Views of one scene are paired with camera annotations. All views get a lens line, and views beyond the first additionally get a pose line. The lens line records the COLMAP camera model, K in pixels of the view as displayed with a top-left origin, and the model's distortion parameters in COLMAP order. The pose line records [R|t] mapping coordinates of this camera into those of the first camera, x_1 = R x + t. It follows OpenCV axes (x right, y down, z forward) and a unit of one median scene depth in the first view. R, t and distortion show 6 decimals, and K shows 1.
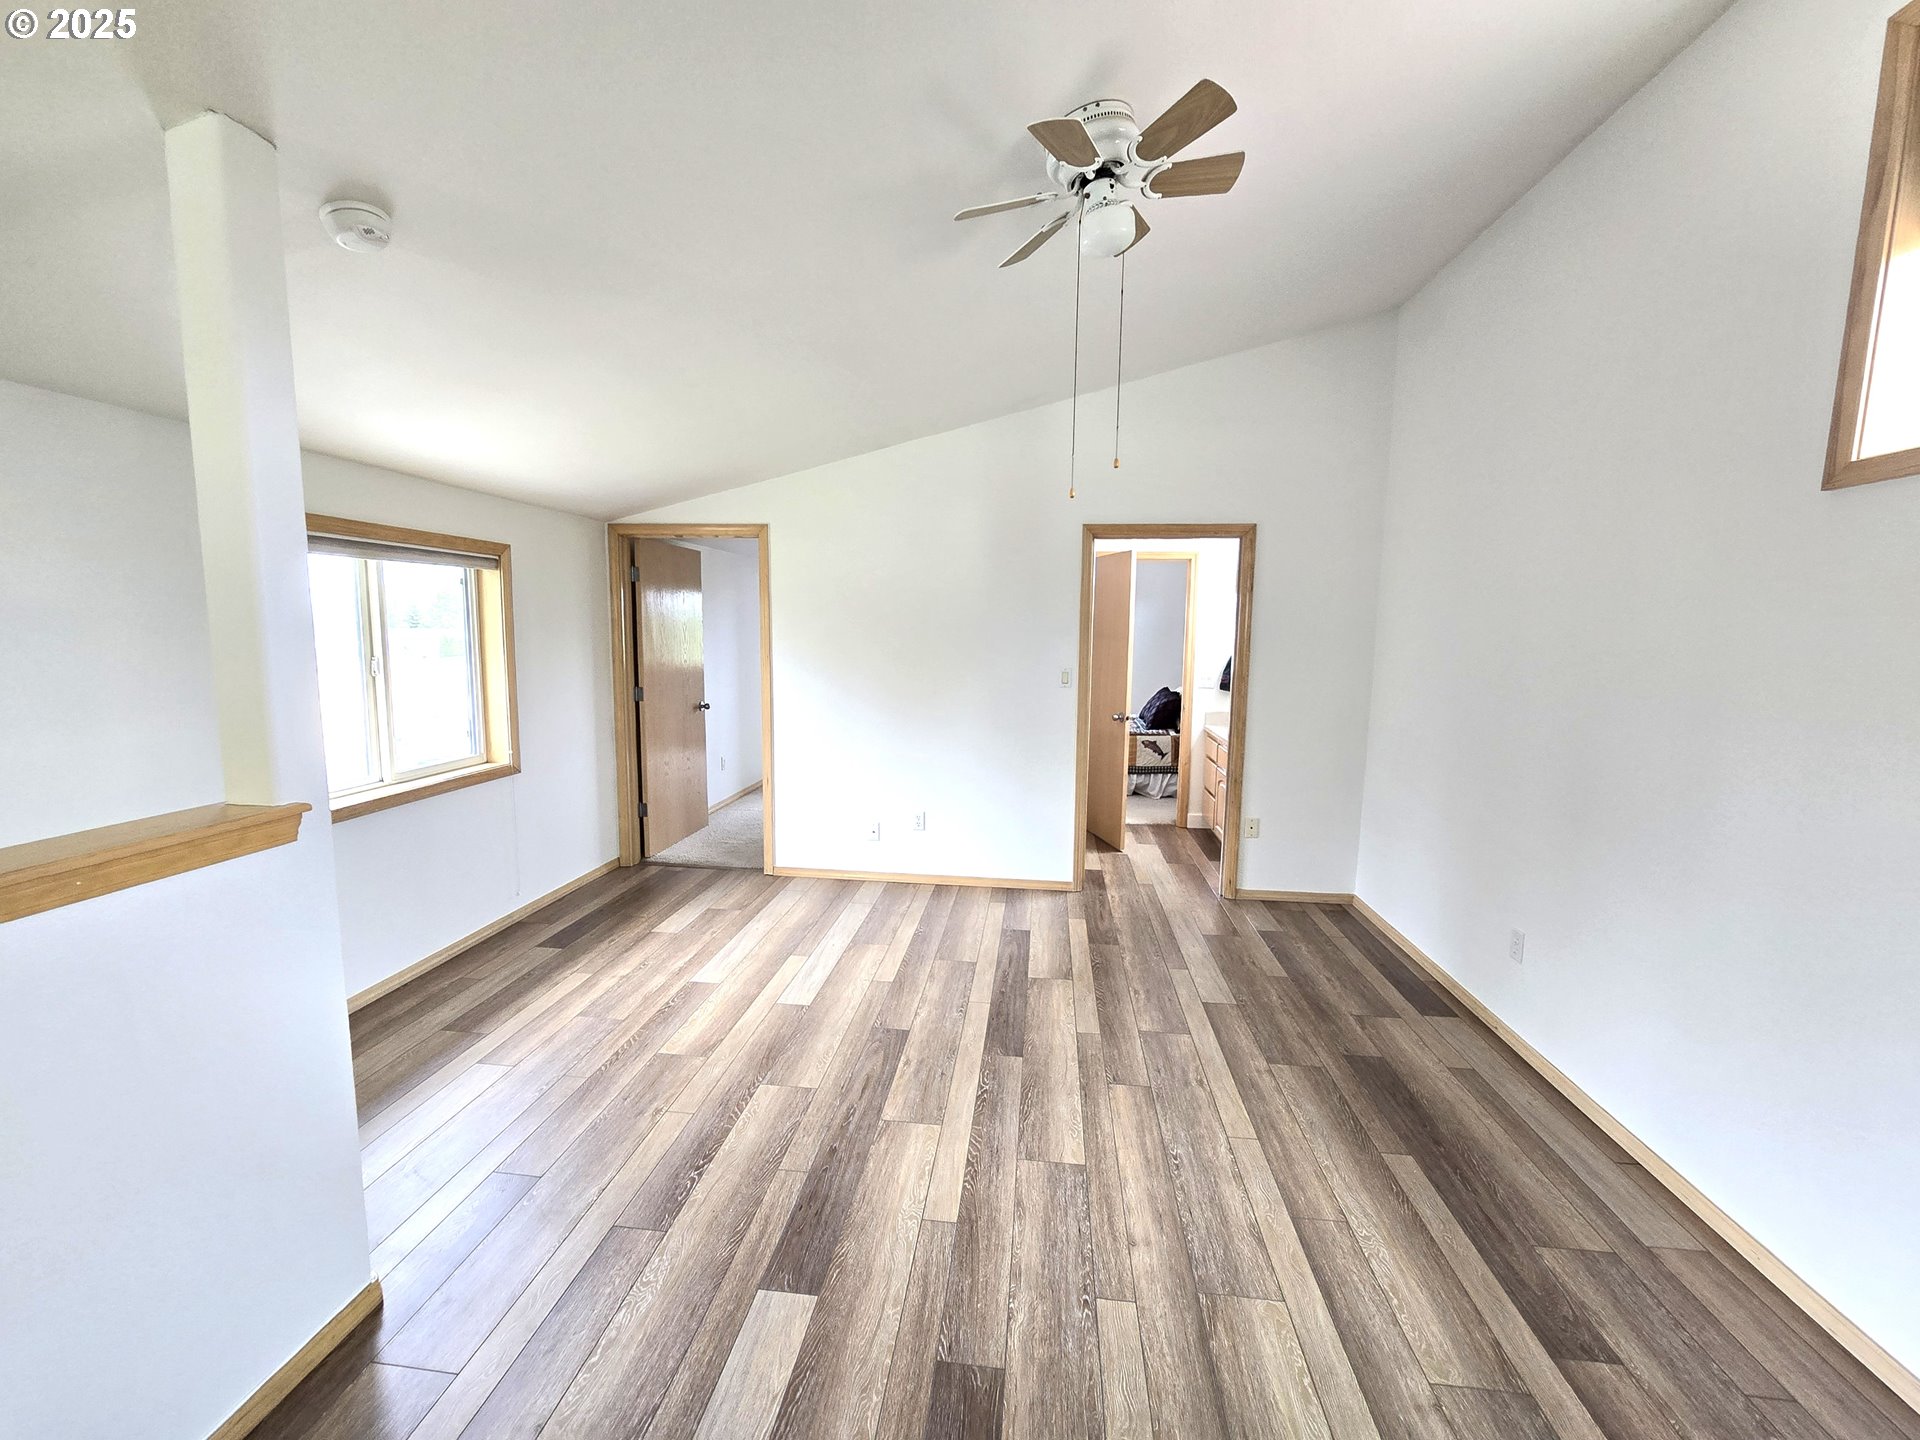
lens RADIAL K [[783.6, 0, 963.5], [0, 783.6, 720.5], [0, 0, 1]] dist [-0.004500, 0.000782]
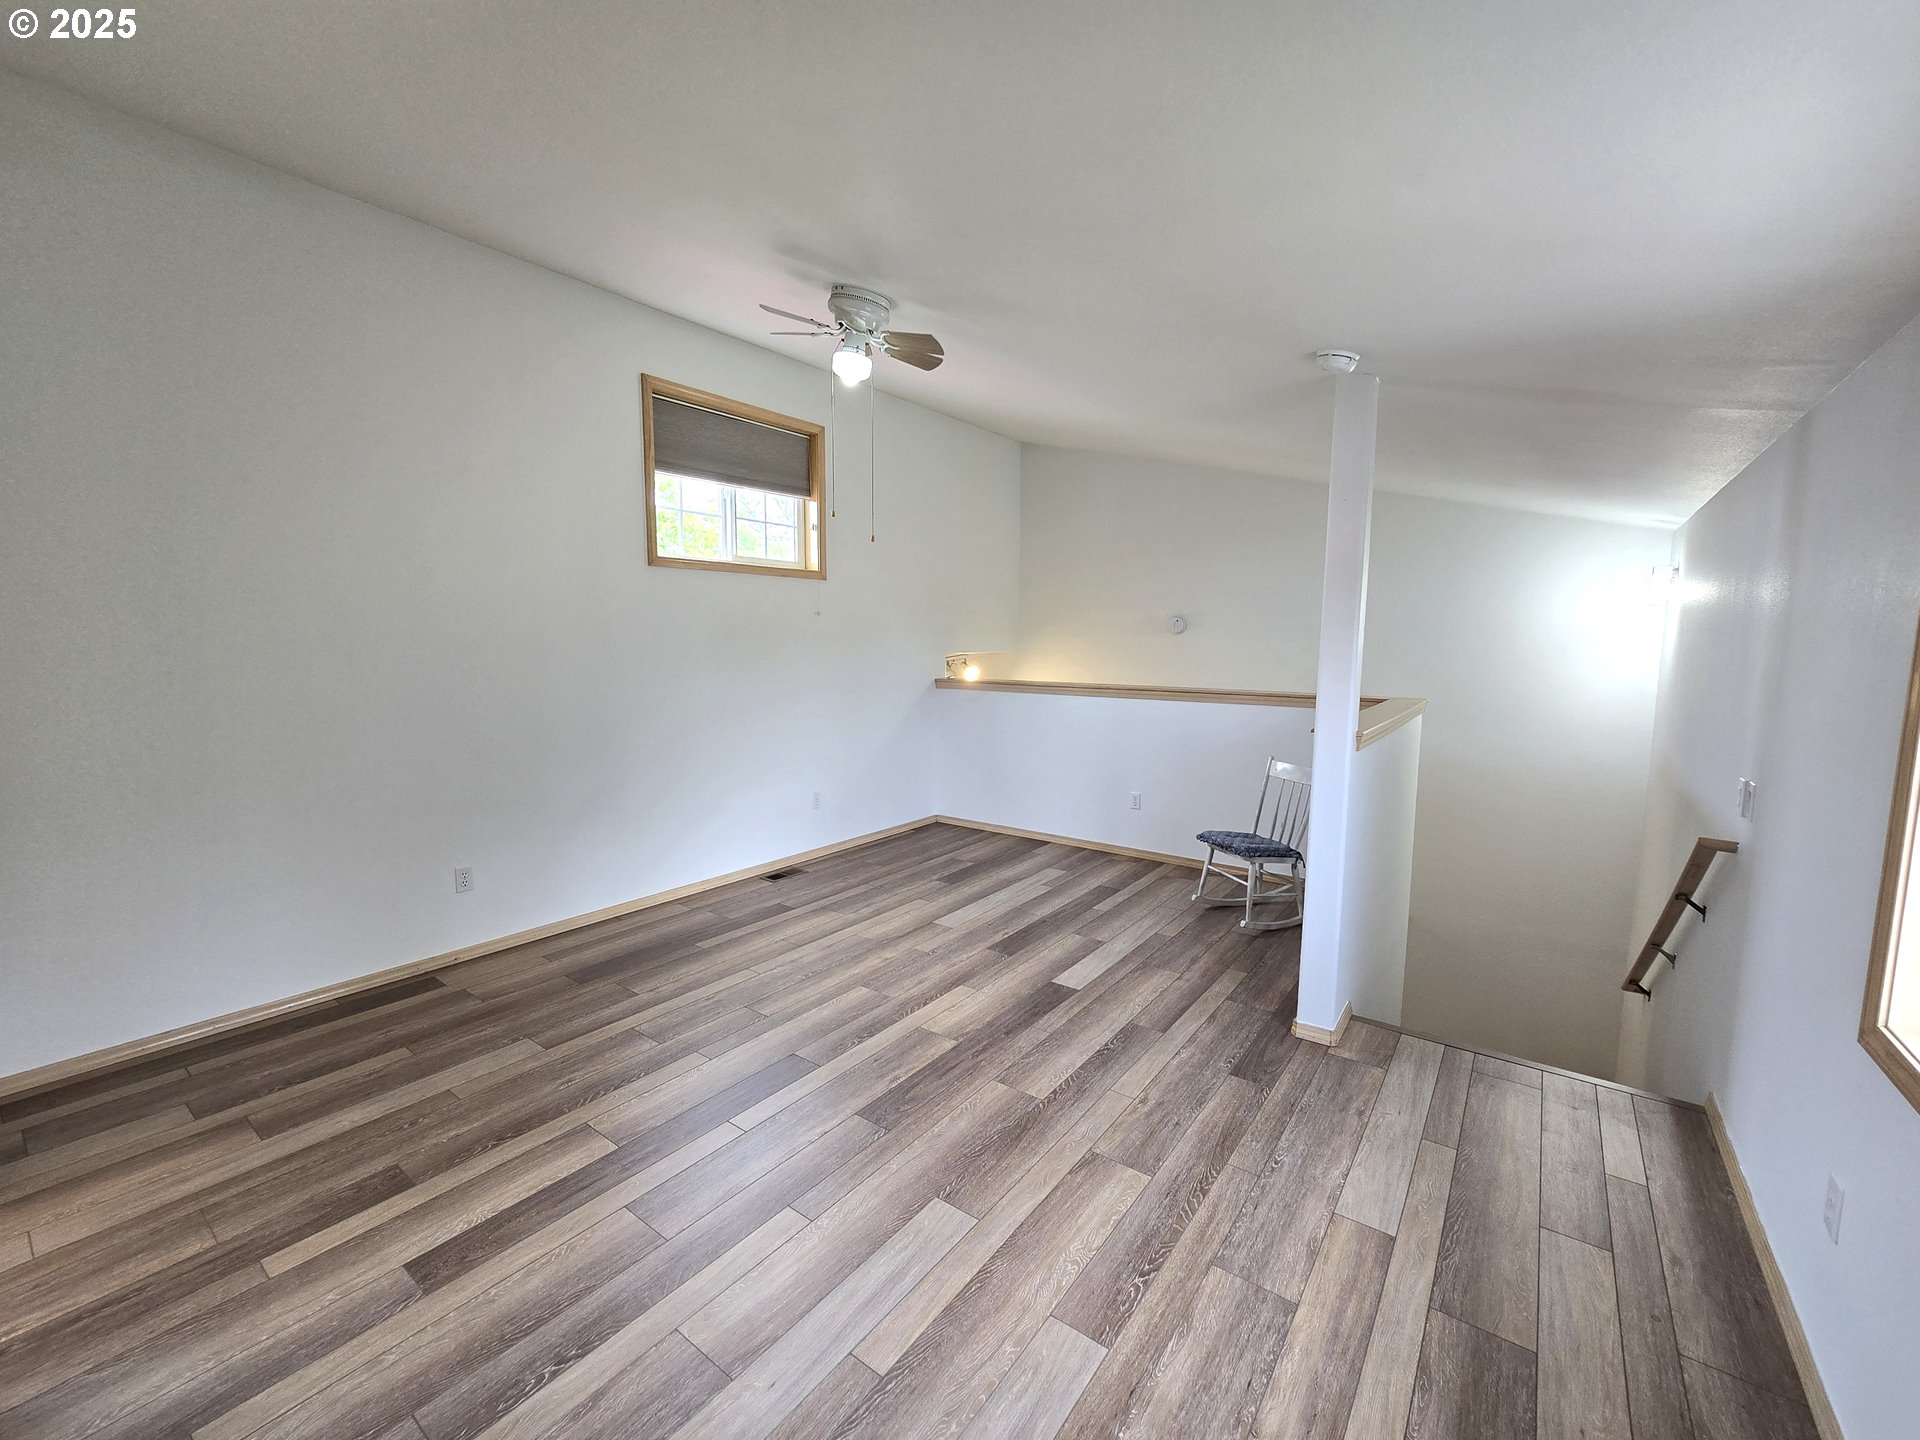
lens RADIAL K [[783.6, 0, 955.4], [0, 783.6, 713.2], [0, 0, 1]] dist [-0.004500, 0.000782]
pose [[-0.855736, -0.069467, 0.512728, -0.594869], [0.041022, 0.978718, 0.201068, -0.192907], [-0.515783, 0.193095, -0.834675, 1.670782]]
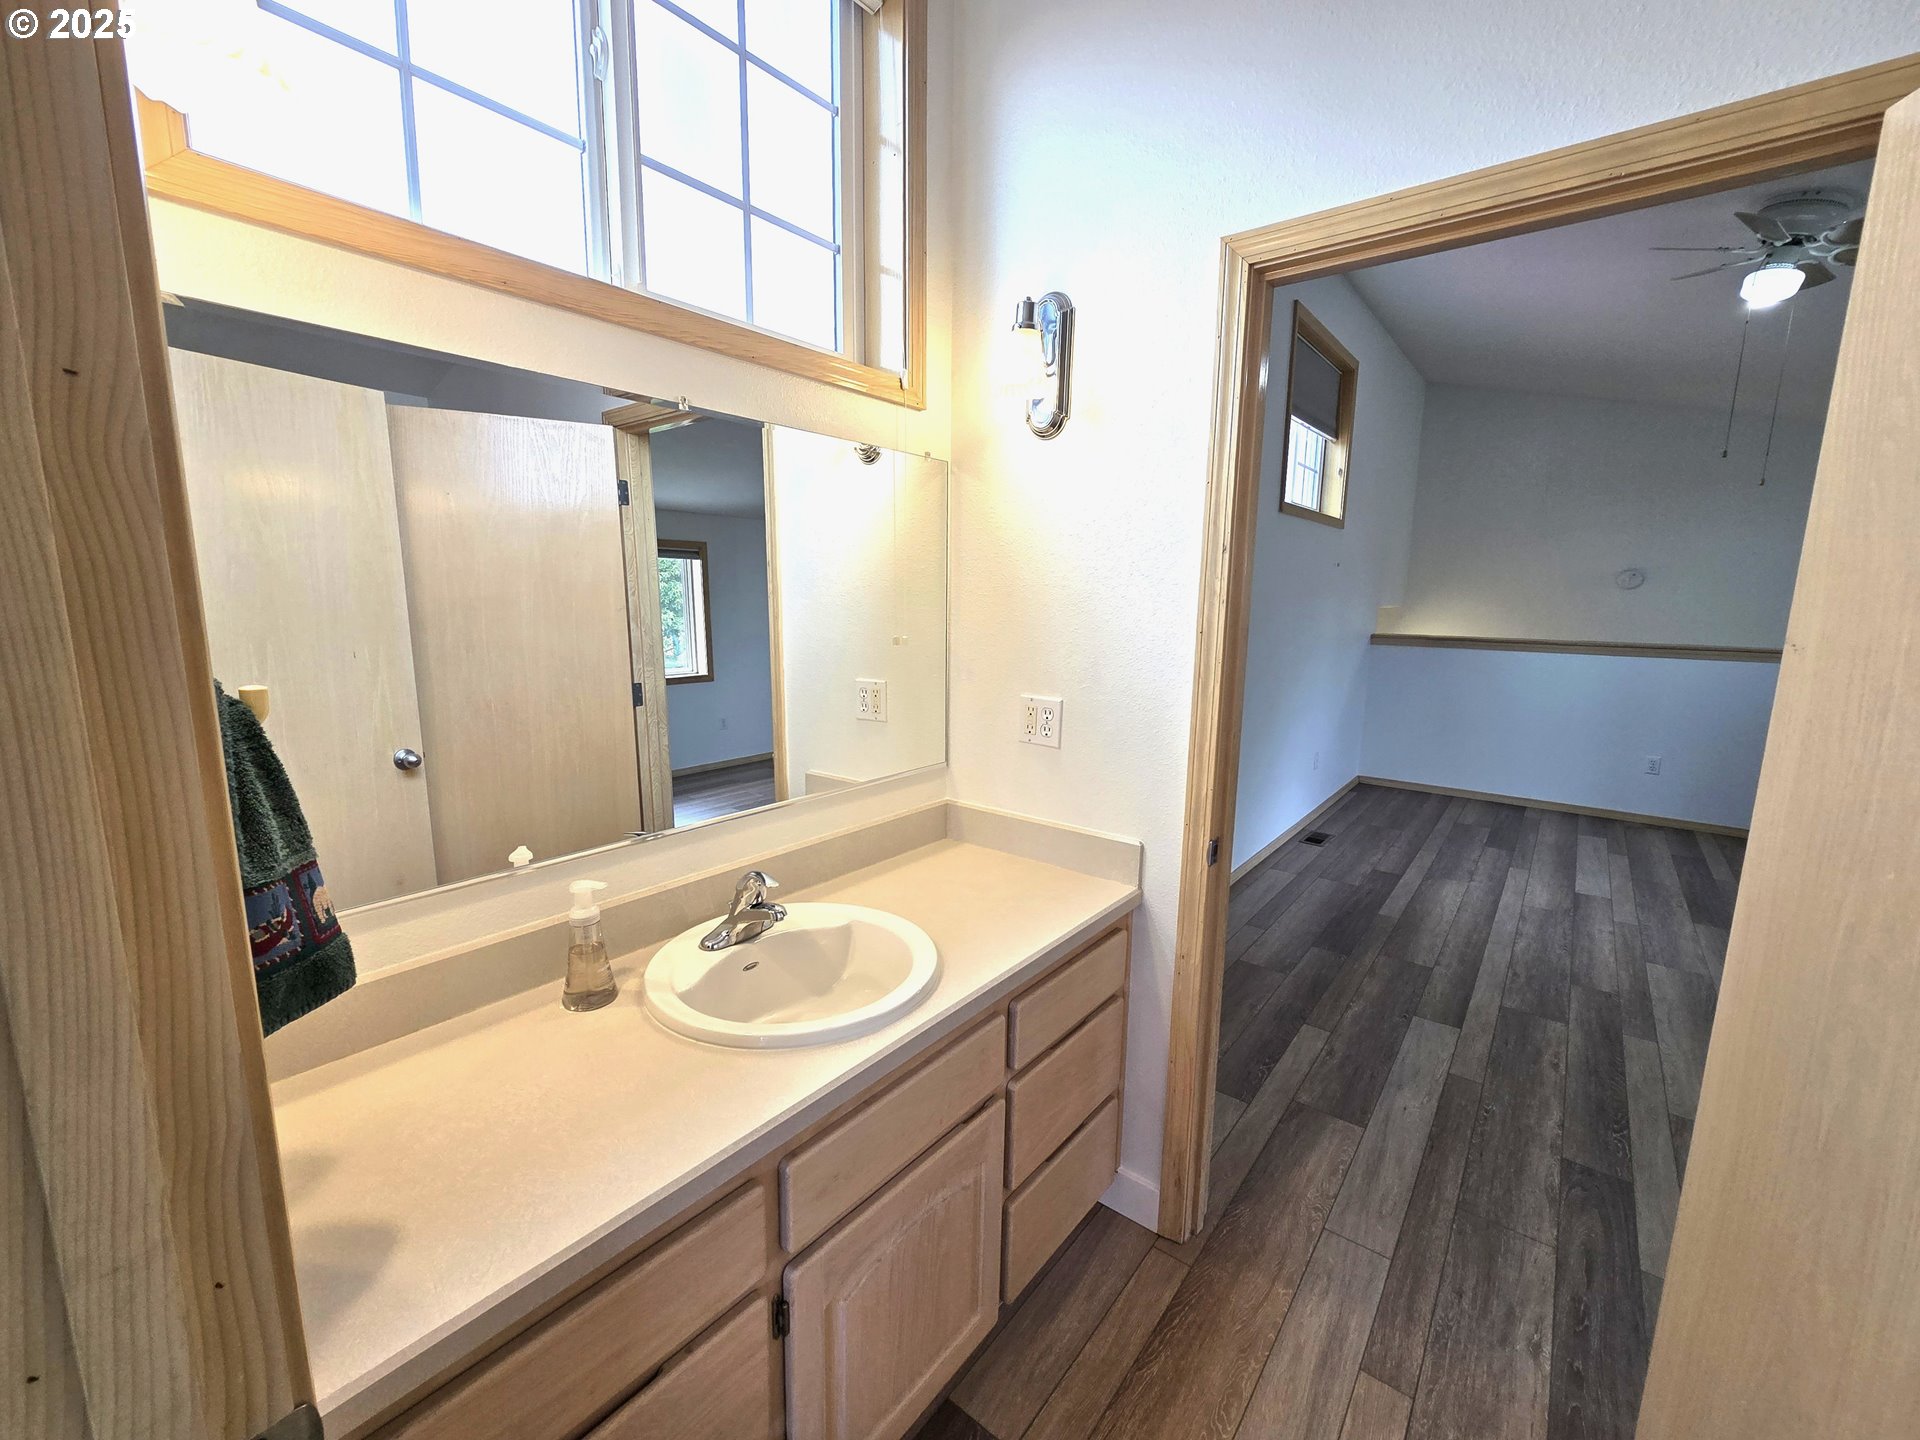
lens RADIAL K [[783.6, 0, 961.8], [0, 783.6, 714.6], [0, 0, 1]] dist [-0.004500, 0.000782]
pose [[-0.845046, -0.111624, 0.522912, 0.418349], [0.035876, 0.963926, 0.263743, -0.234819], [-0.533489, 0.241634, -0.810557, 2.204407]]
